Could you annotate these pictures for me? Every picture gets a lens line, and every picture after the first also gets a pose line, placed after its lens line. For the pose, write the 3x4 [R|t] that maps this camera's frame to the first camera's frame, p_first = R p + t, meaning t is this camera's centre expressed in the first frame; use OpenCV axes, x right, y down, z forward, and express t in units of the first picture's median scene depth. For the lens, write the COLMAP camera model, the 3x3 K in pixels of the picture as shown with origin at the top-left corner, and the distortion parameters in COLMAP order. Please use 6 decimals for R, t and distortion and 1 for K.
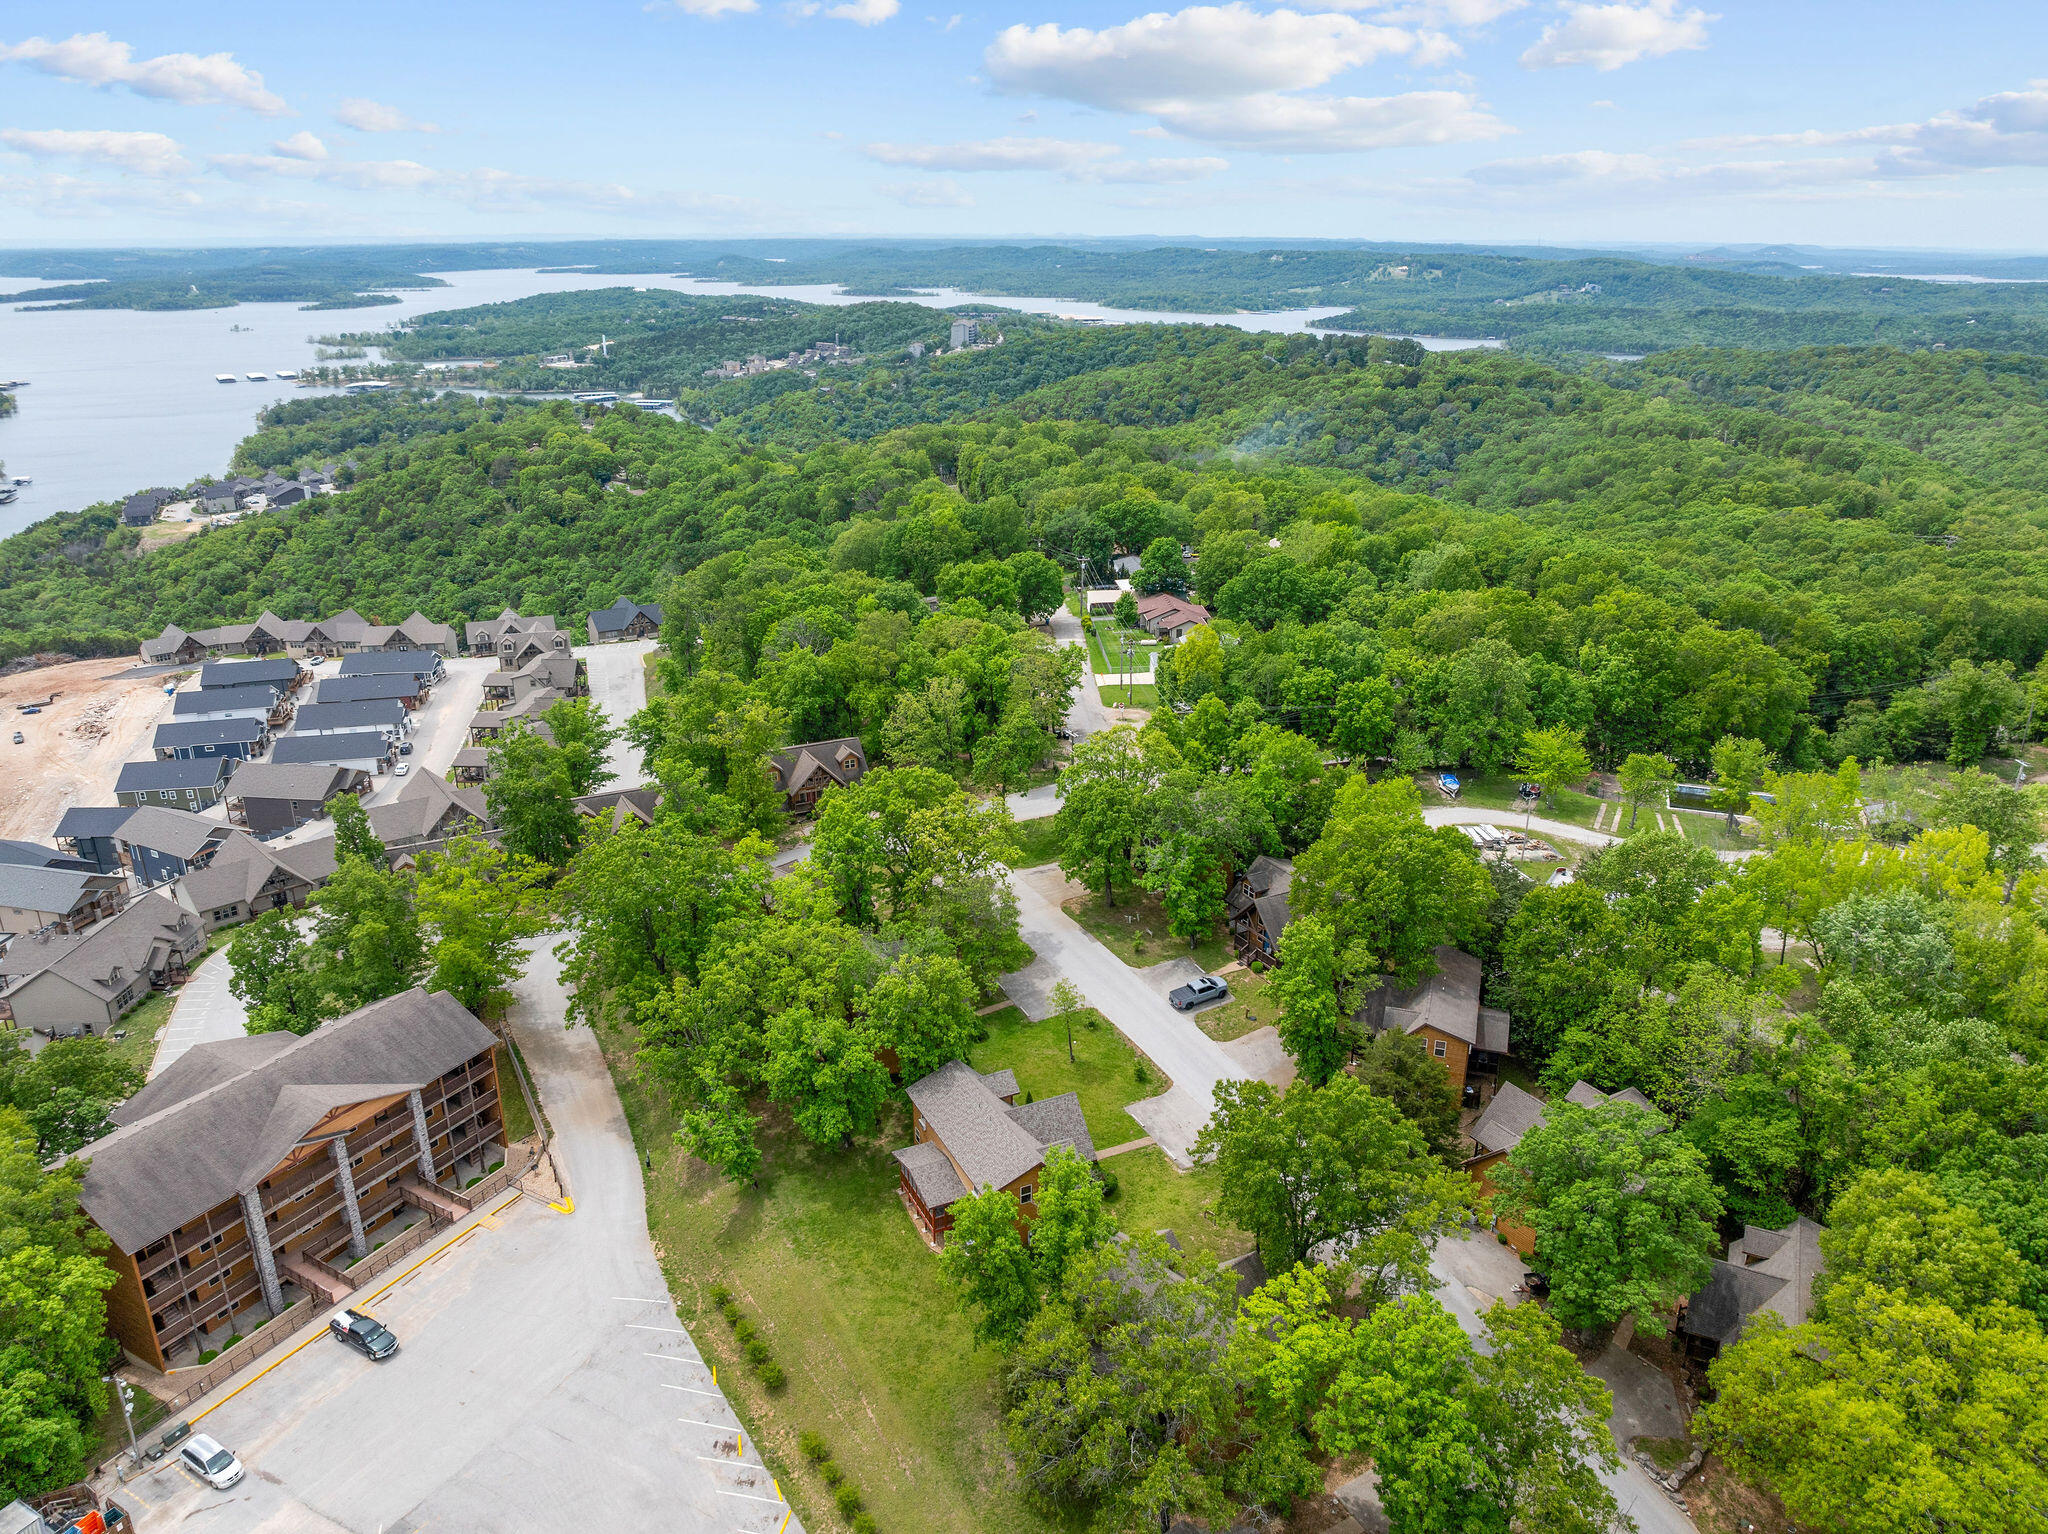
lens RADIAL K [[1439.6, 0, 1024.0], [0, 1439.6, 767.0], [0, 0, 1]] dist [-0.043741, 0.008957]
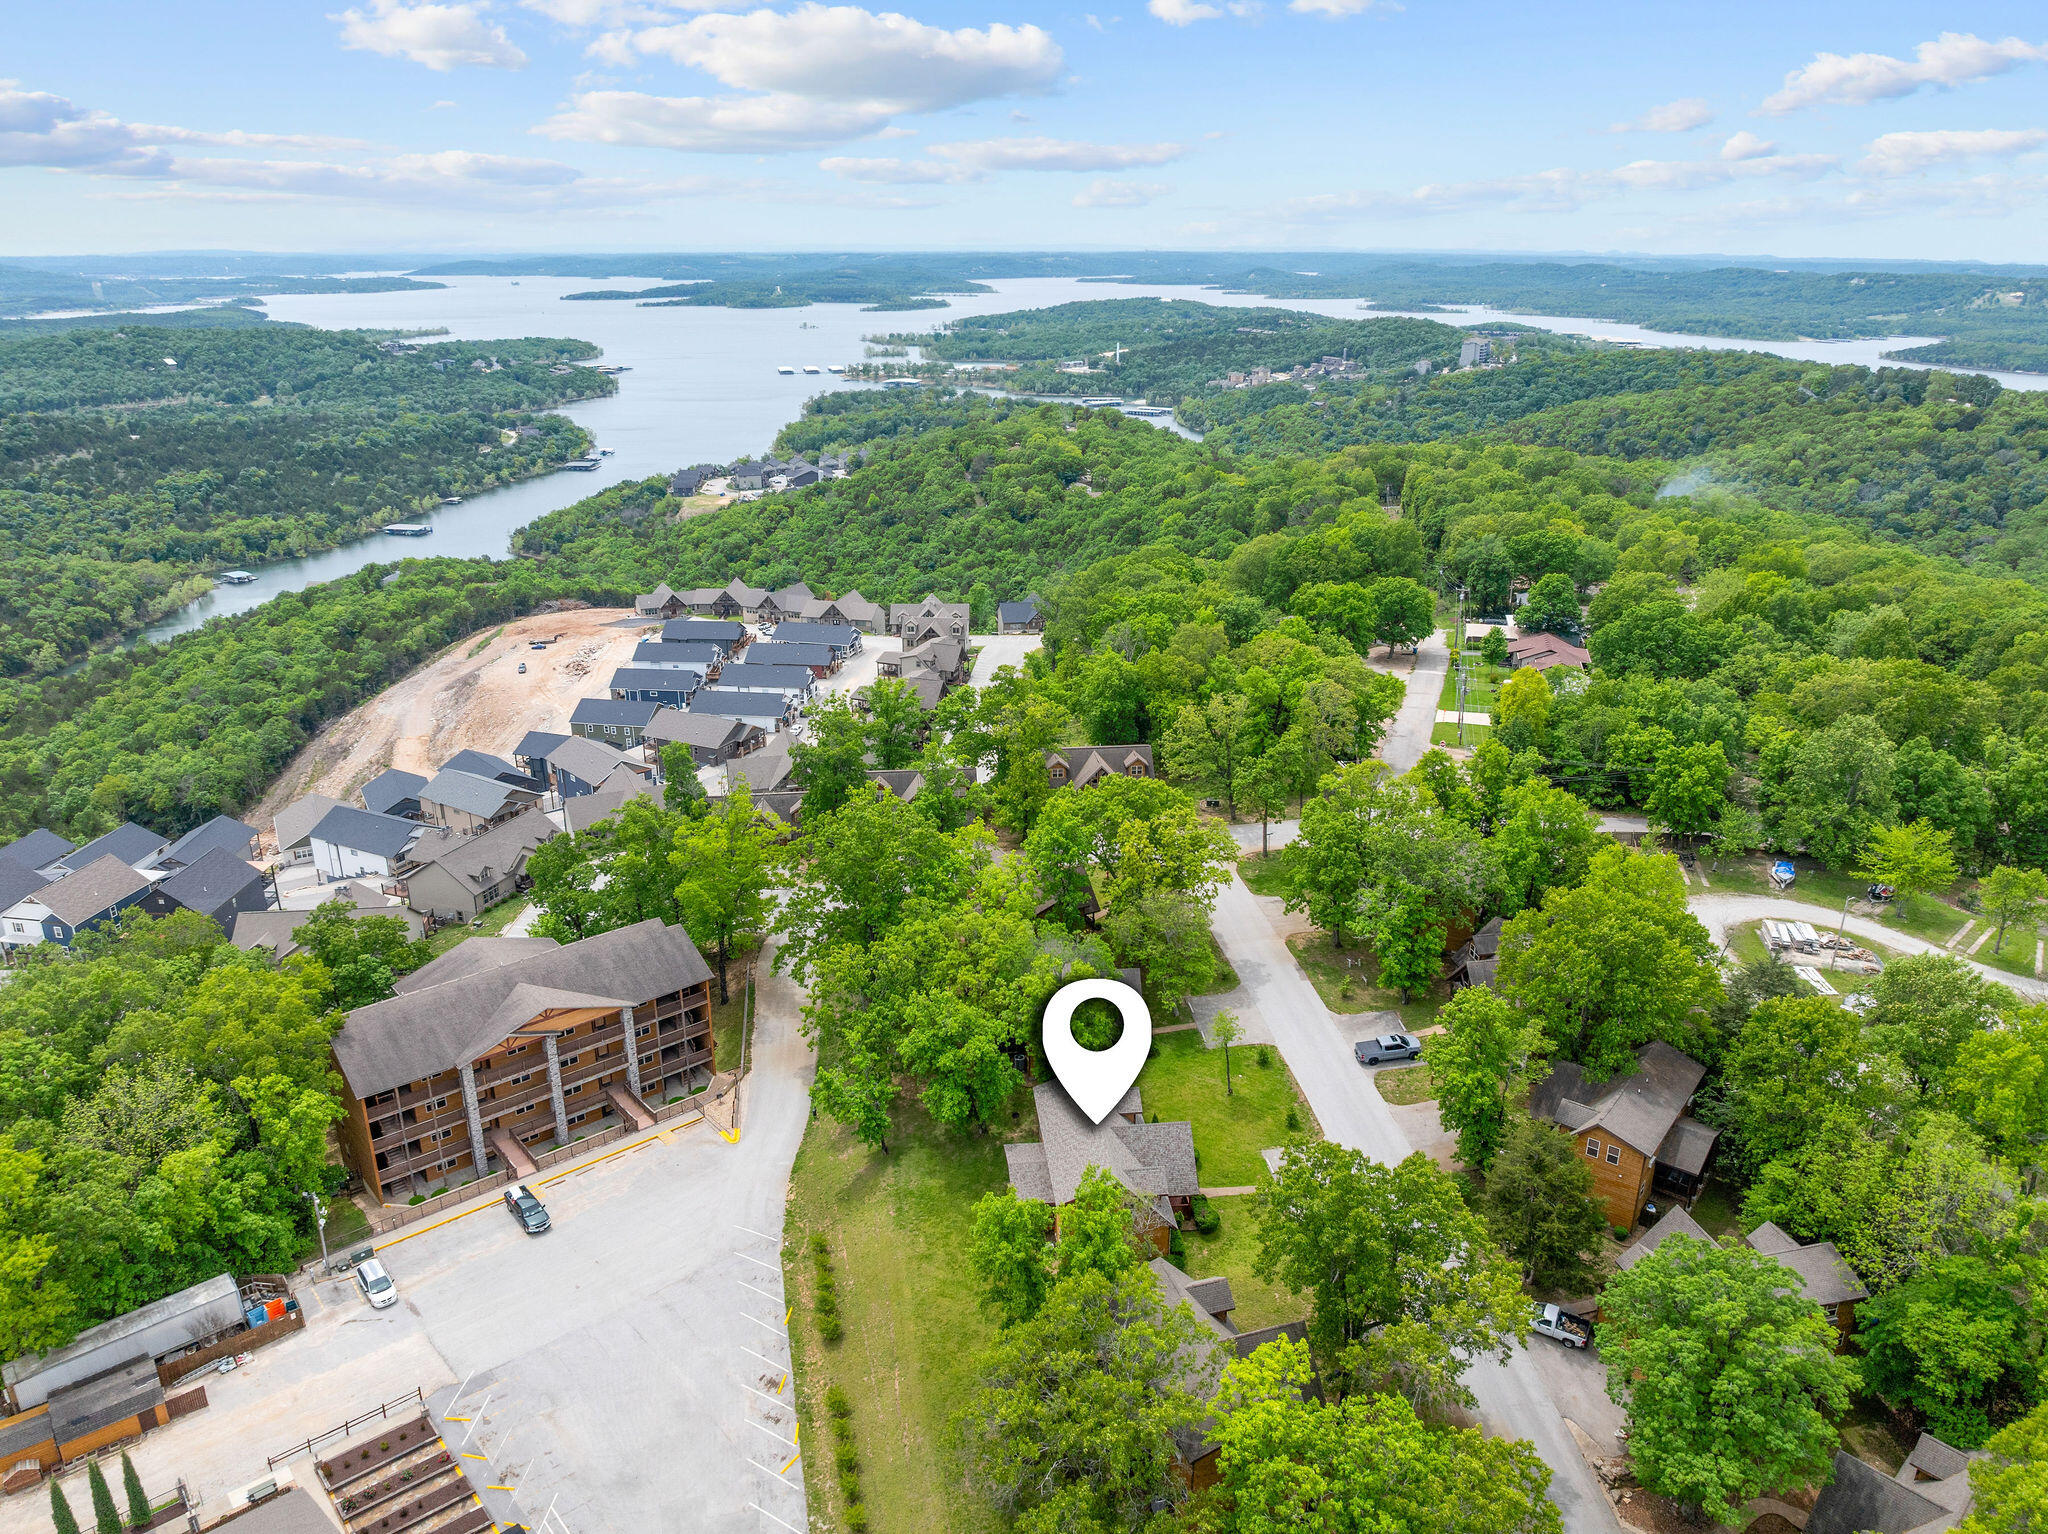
lens RADIAL K [[1438.5, 0, 1024.0], [0, 1438.5, 767.0], [0, 0, 1]] dist [-0.040834, -0.002088]
pose [[0.939424, 0.117633, -0.321940, 0.123242], [-0.120215, 0.992676, 0.011924, -0.006538], [0.320985, 0.027501, 0.946685, 0.019460]]
